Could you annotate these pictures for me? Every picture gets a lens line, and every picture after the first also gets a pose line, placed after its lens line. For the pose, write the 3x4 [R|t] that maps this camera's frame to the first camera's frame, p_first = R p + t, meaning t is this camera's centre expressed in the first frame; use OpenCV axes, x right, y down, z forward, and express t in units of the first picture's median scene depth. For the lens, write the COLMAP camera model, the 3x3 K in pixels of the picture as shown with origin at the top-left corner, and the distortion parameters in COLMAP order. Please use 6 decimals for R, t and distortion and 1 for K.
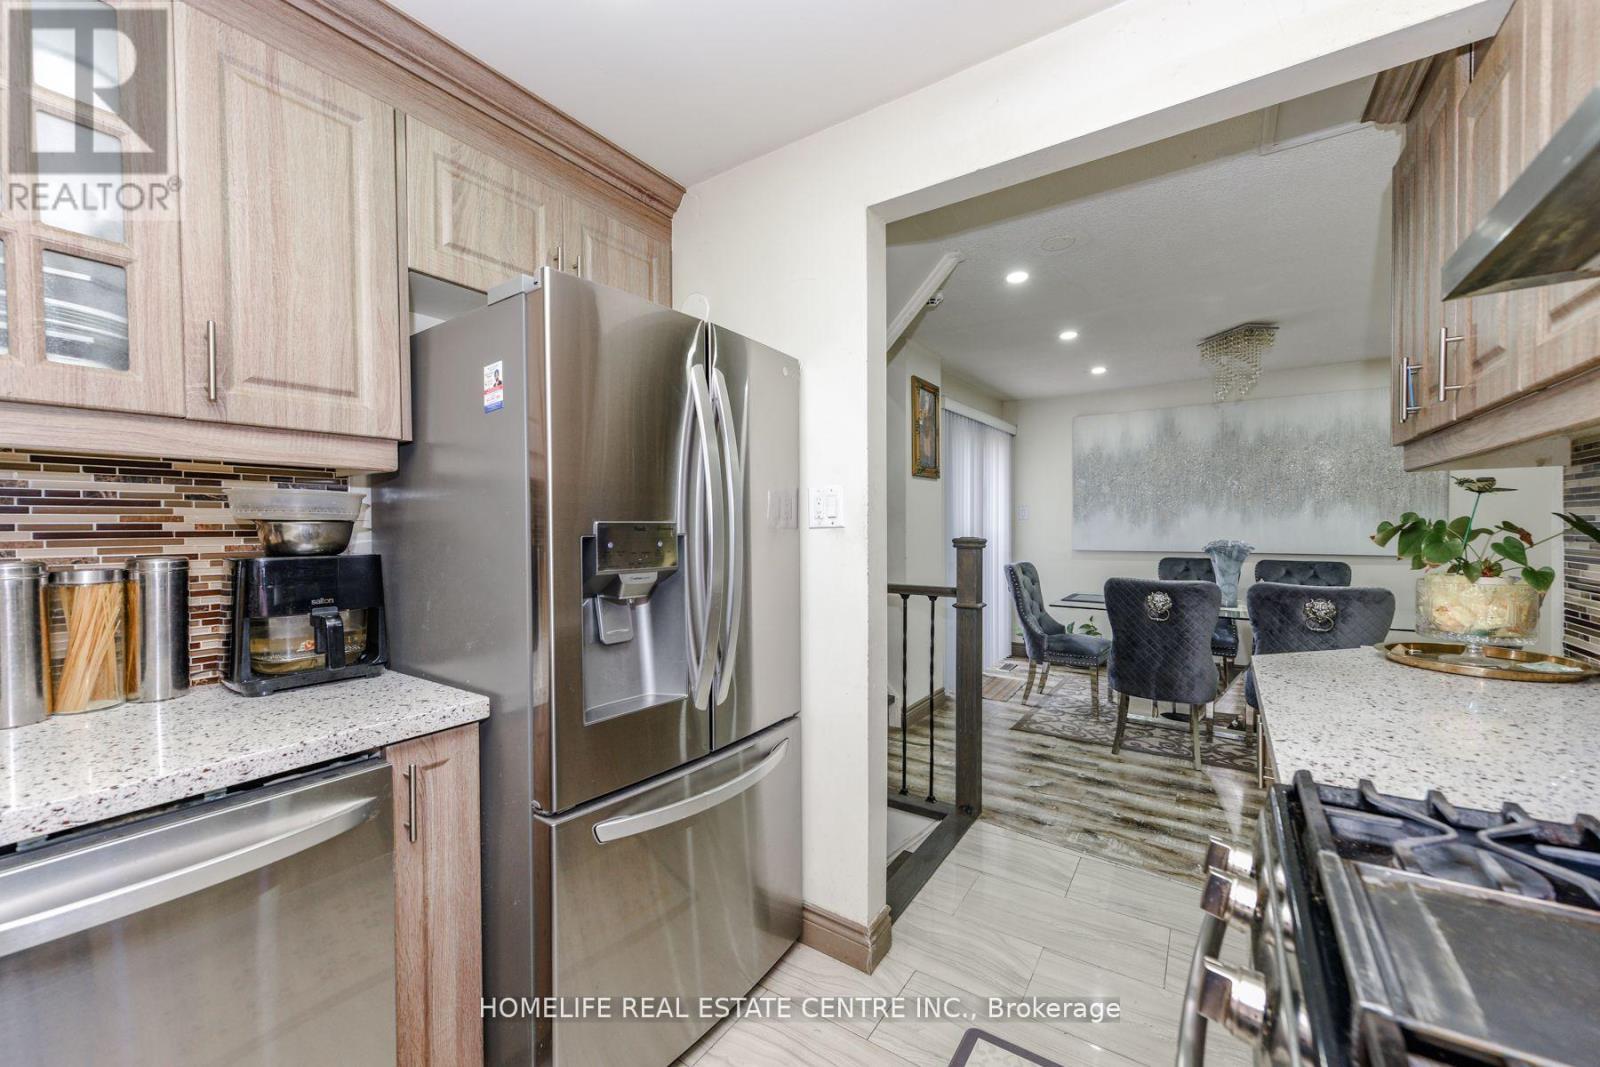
lens RADIAL K [[626.8, 0, 802.3], [0, 626.8, 537.1], [0, 0, 1]] dist [0.000490, -0.000162]
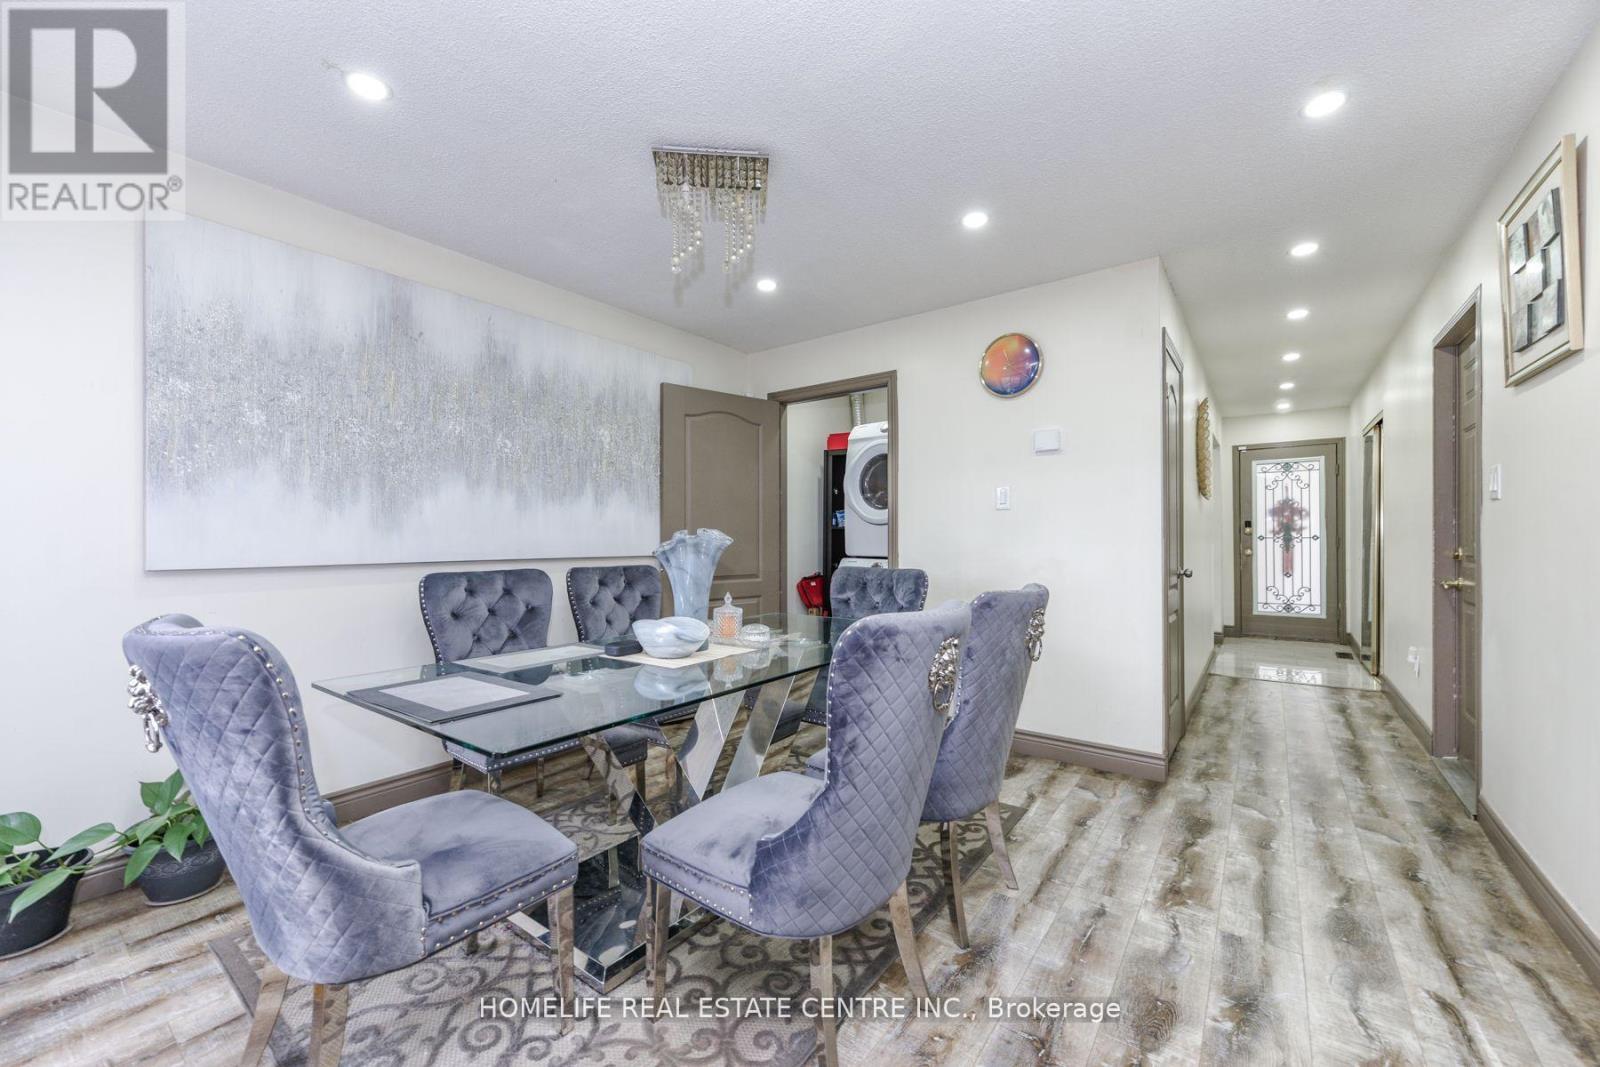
lens RADIAL K [[626.8, 0, 802.3], [0, 626.8, 537.1], [0, 0, 1]] dist [0.000490, -0.000162]
pose [[0.033491, 0.007670, 0.999410, 0.097705], [0.023639, 0.999685, -0.008465, 0.015556], [-0.999159, 0.023908, 0.033299, 0.701687]]
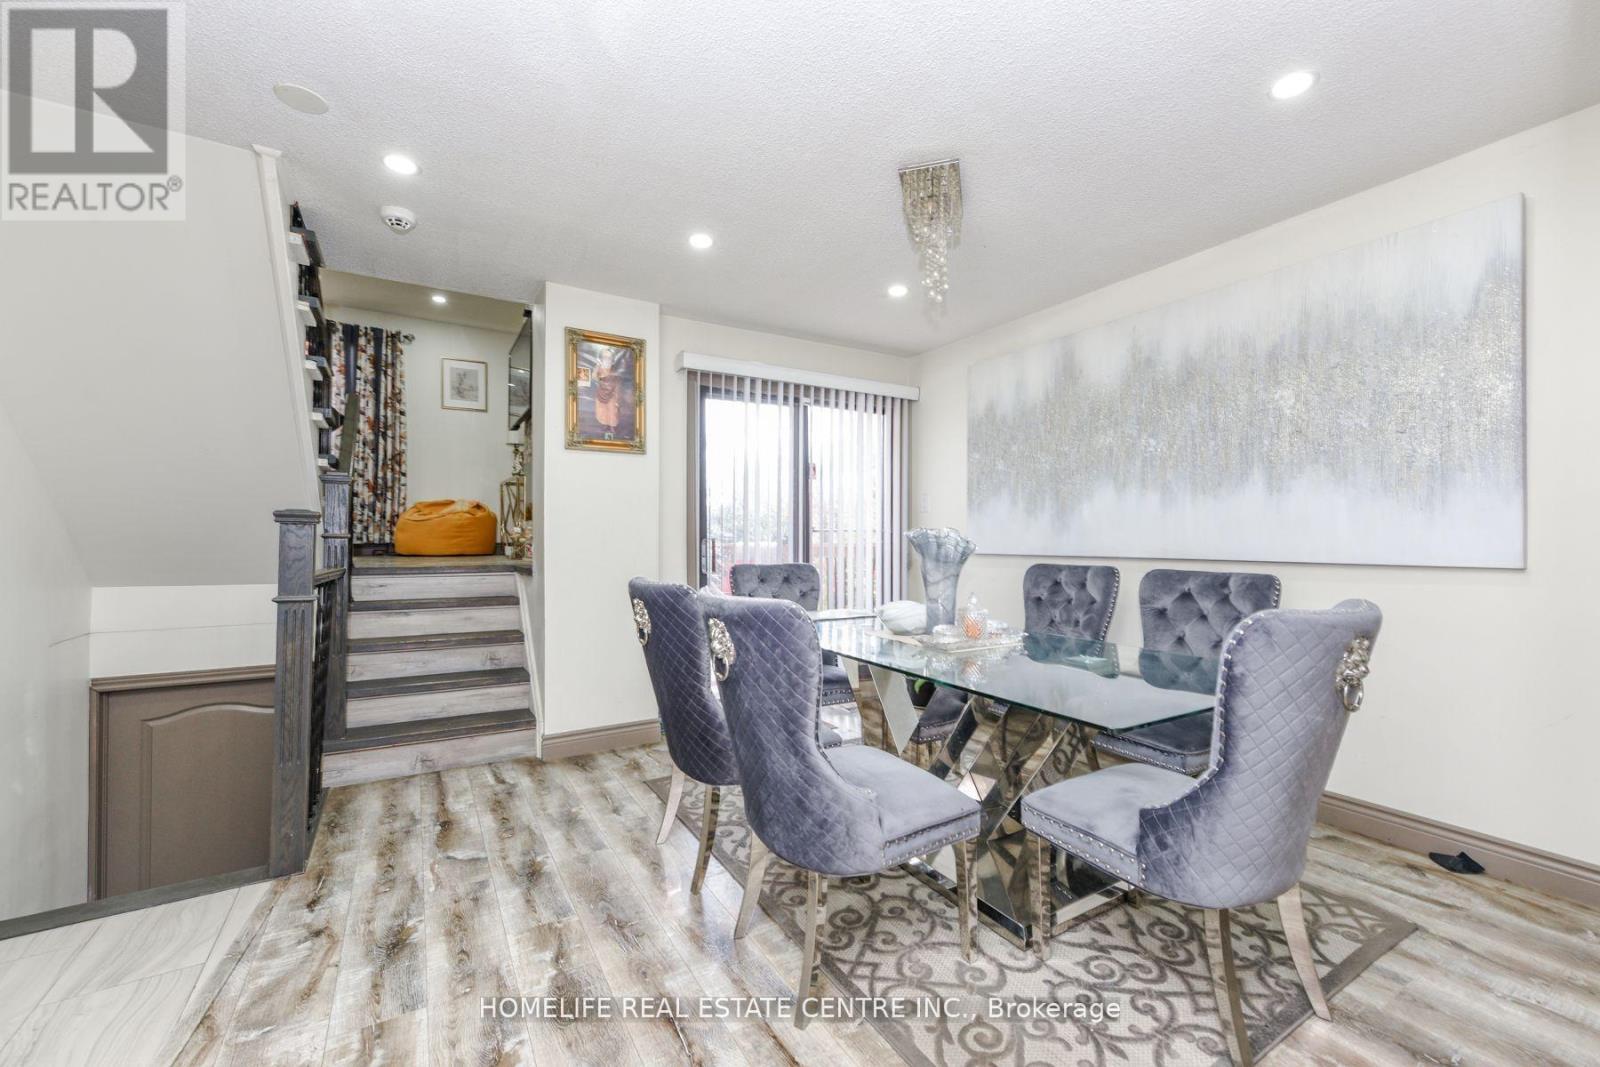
lens RADIAL K [[643.6, 0, 800.0], [0, 643.6, 533.5], [0, 0, 1]] dist [0.000015, -0.000149]
pose [[0.909618, 0.004088, -0.415425, 0.643582], [-0.016387, 0.999526, -0.026045, 0.023506], [0.415122, 0.030499, 0.909254, 0.297955]]
